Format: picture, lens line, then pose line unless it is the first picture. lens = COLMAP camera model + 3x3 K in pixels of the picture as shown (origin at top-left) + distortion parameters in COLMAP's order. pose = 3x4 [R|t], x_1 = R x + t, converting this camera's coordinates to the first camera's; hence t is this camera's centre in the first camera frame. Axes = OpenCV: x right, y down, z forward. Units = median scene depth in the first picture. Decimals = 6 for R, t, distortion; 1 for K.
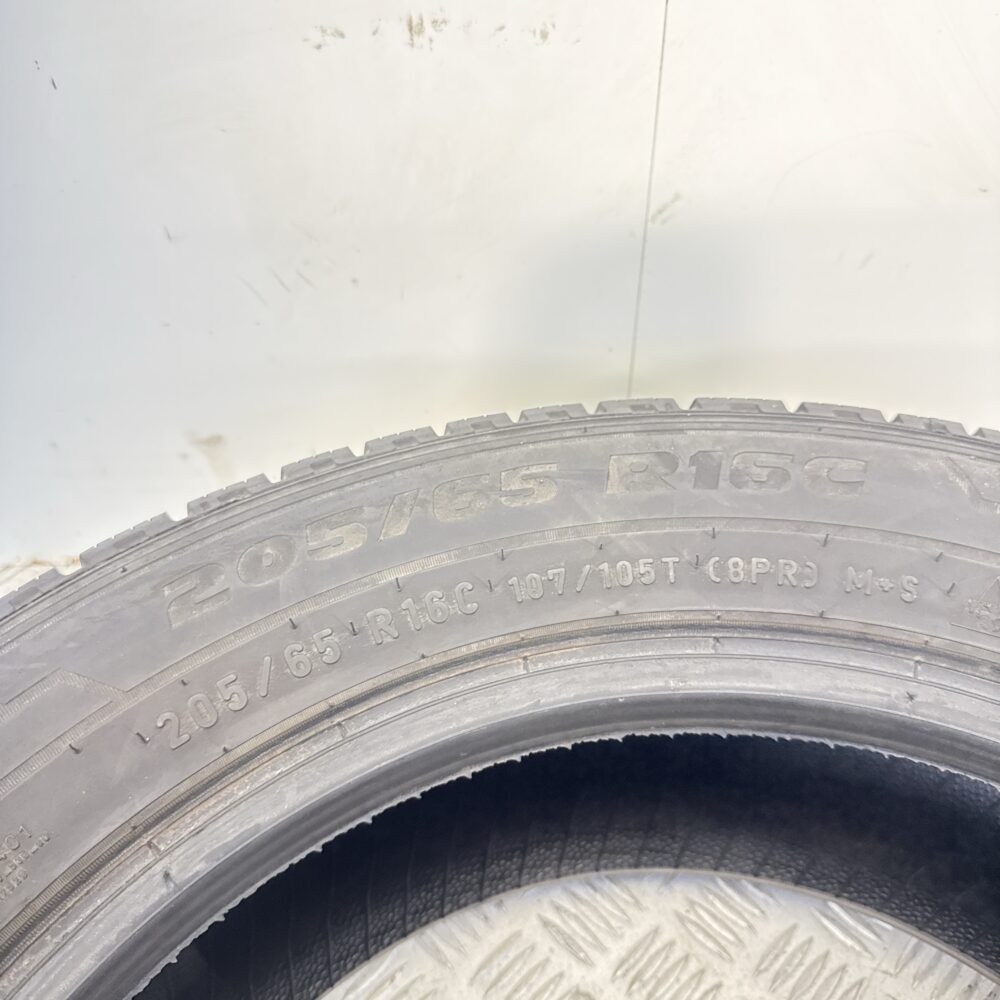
lens RADIAL K [[1030.0, 0, 515.8], [0, 1030.0, 499.5], [0, 0, 1]] dist [0.126800, -0.362089]
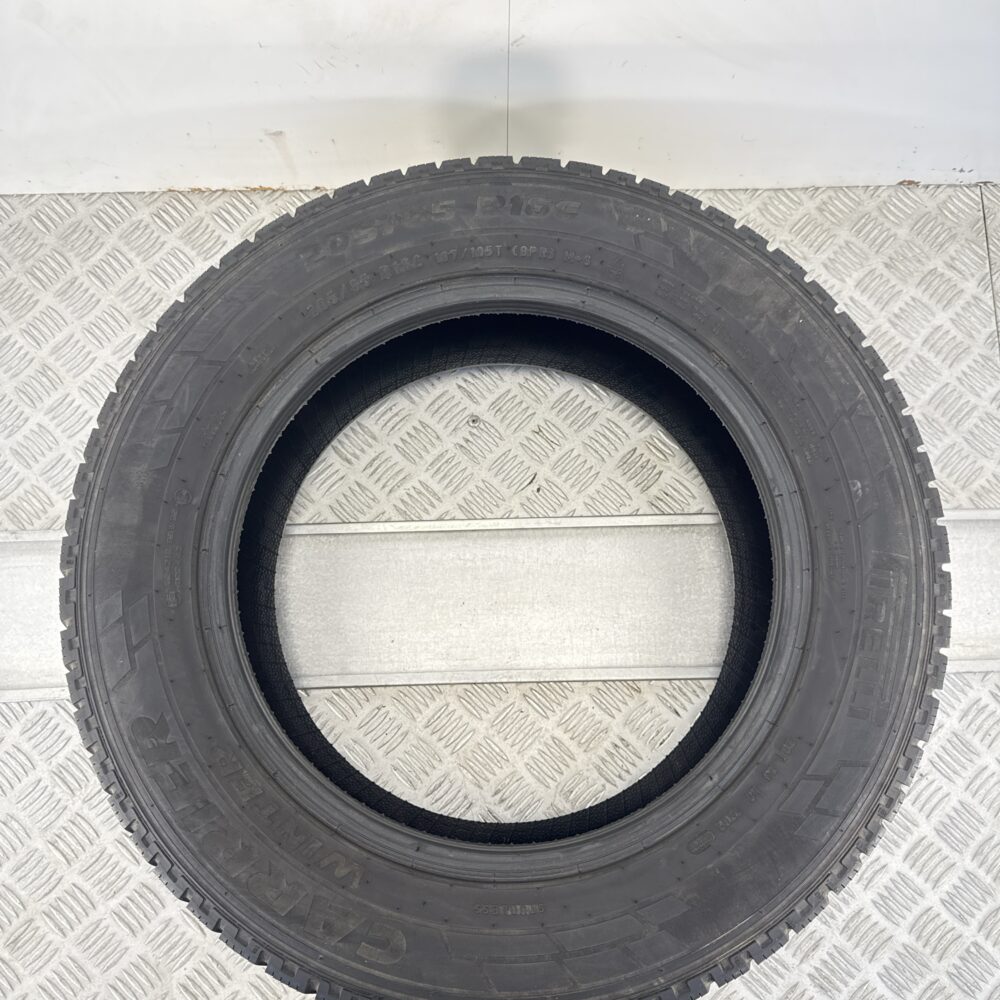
lens RADIAL K [[1030.0, 0, 515.8], [0, 1030.0, 499.5], [0, 0, 1]] dist [0.126800, -0.362089]
pose [[0.999436, 0.008159, 0.032564, 0.108746], [-0.021834, 0.894818, 0.445897, -0.494822], [-0.025501, -0.446357, 0.894492, -1.475930]]
